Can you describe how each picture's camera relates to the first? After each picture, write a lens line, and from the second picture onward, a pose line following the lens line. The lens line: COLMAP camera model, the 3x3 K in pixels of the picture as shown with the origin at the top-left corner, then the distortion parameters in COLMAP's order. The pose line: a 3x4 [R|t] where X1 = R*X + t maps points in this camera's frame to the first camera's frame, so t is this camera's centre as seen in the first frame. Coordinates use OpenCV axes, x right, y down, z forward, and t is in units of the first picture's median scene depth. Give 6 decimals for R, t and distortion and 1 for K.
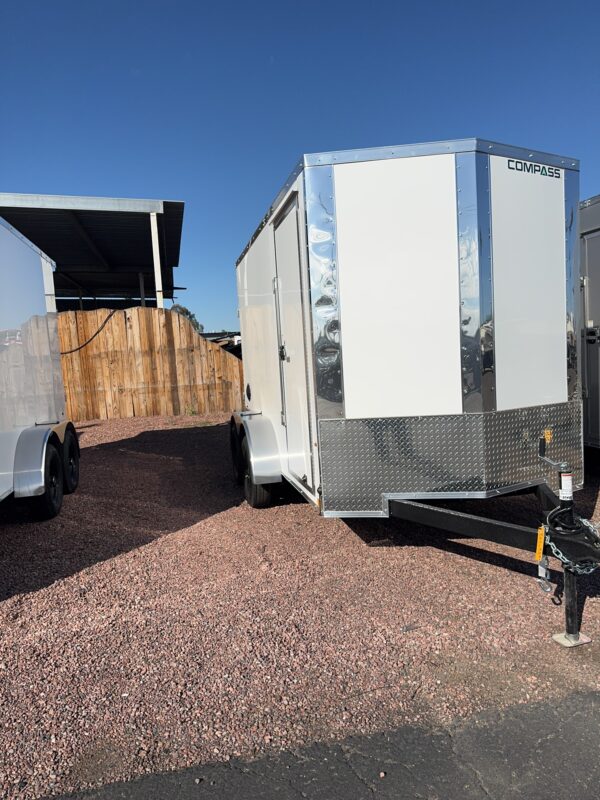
lens RADIAL K [[549.2, 0, 295.9], [0, 549.2, 399.2], [0, 0, 1]] dist [0.012192, -0.014462]
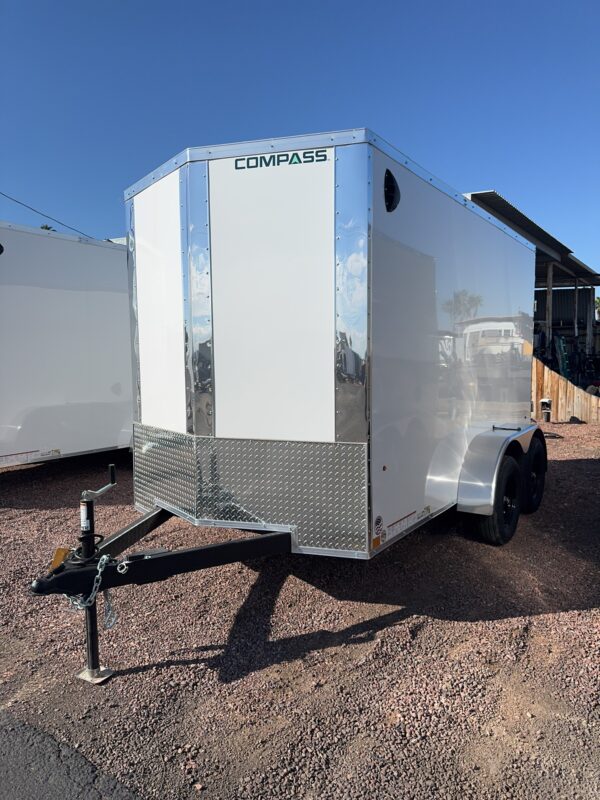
lens RADIAL K [[549.2, 0, 297.4], [0, 549.2, 404.1], [0, 0, 1]] dist [0.012192, -0.014462]
pose [[0.707158, 0.094372, -0.700729, 0.853235], [-0.092305, 0.994893, 0.040837, -0.065028], [0.701004, 0.035803, 0.712258, 0.340695]]
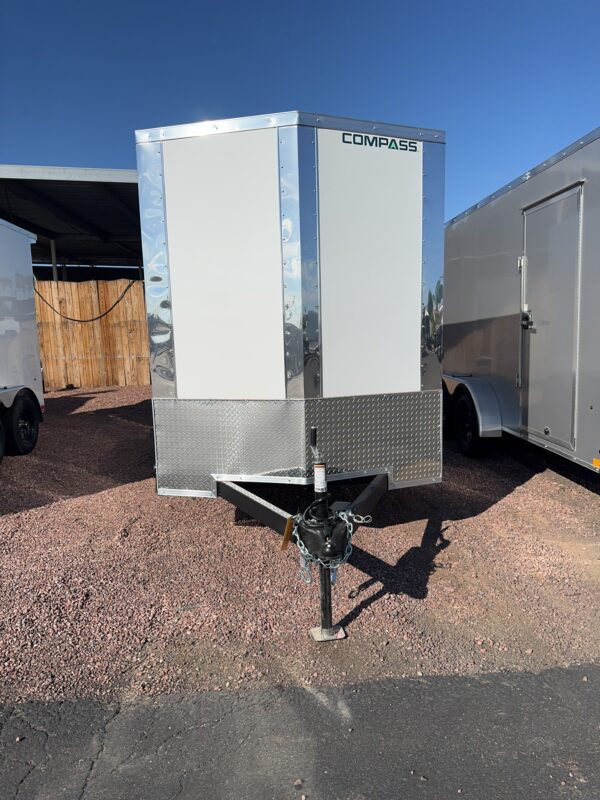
lens RADIAL K [[549.2, 0, 301.6], [0, 549.2, 398.0], [0, 0, 1]] dist [0.012192, -0.014462]
pose [[0.990781, 0.046112, -0.127385, 0.347681], [-0.039962, 0.997928, 0.050425, -0.019327], [0.129447, -0.044870, 0.990571, 0.025307]]
